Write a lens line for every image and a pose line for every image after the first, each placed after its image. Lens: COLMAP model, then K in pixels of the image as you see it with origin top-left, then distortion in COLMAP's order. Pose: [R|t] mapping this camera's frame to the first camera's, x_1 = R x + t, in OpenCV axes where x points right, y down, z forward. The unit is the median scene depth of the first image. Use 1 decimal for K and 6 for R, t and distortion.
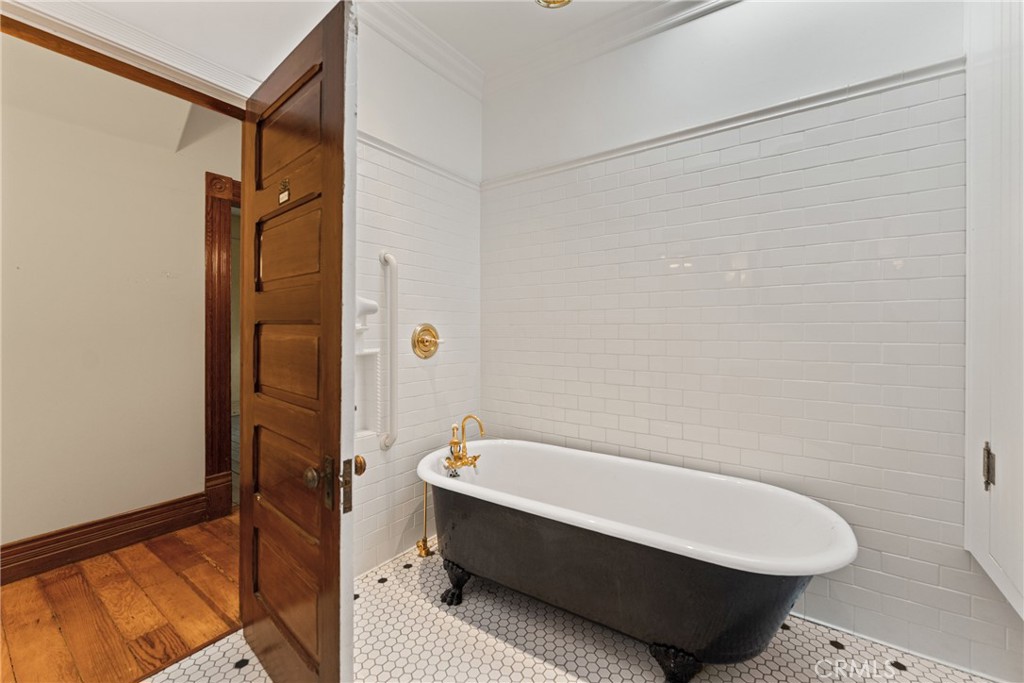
lens RADIAL K [[412.4, 0, 513.1], [0, 412.4, 328.8], [0, 0, 1]] dist [-0.000737, 0.000477]
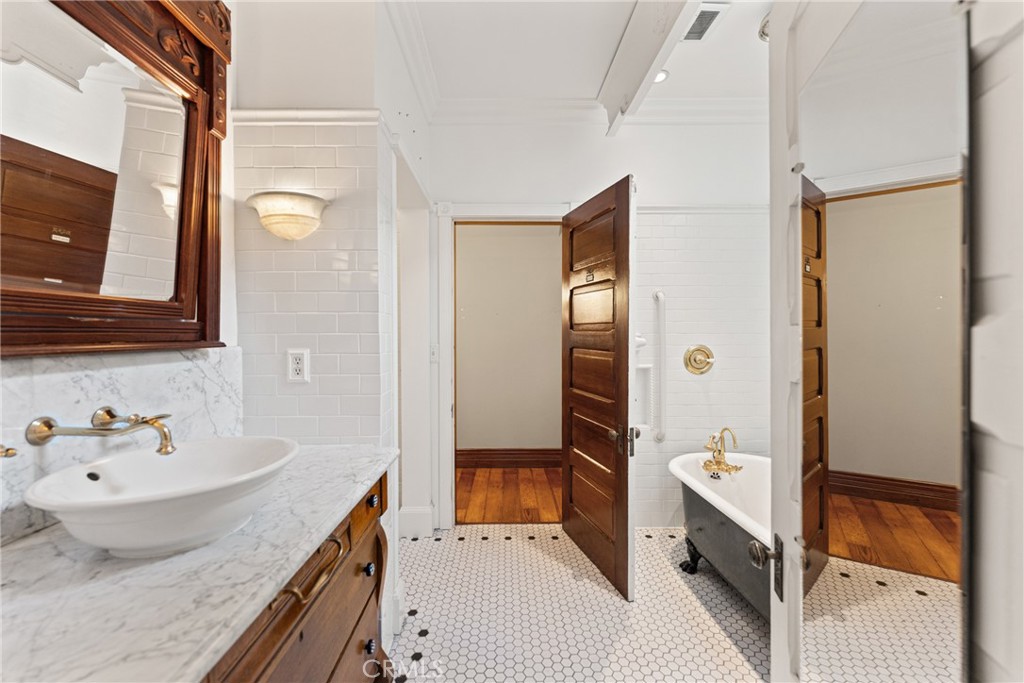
lens RADIAL K [[412.4, 0, 510.6], [0, 412.4, 335.7], [0, 0, 1]] dist [-0.000737, 0.000477]
pose [[0.594588, 0.002951, -0.804025, 0.493022], [0.009456, 0.999898, 0.010663, -0.066756], [0.803975, -0.013943, 0.594500, -0.157442]]
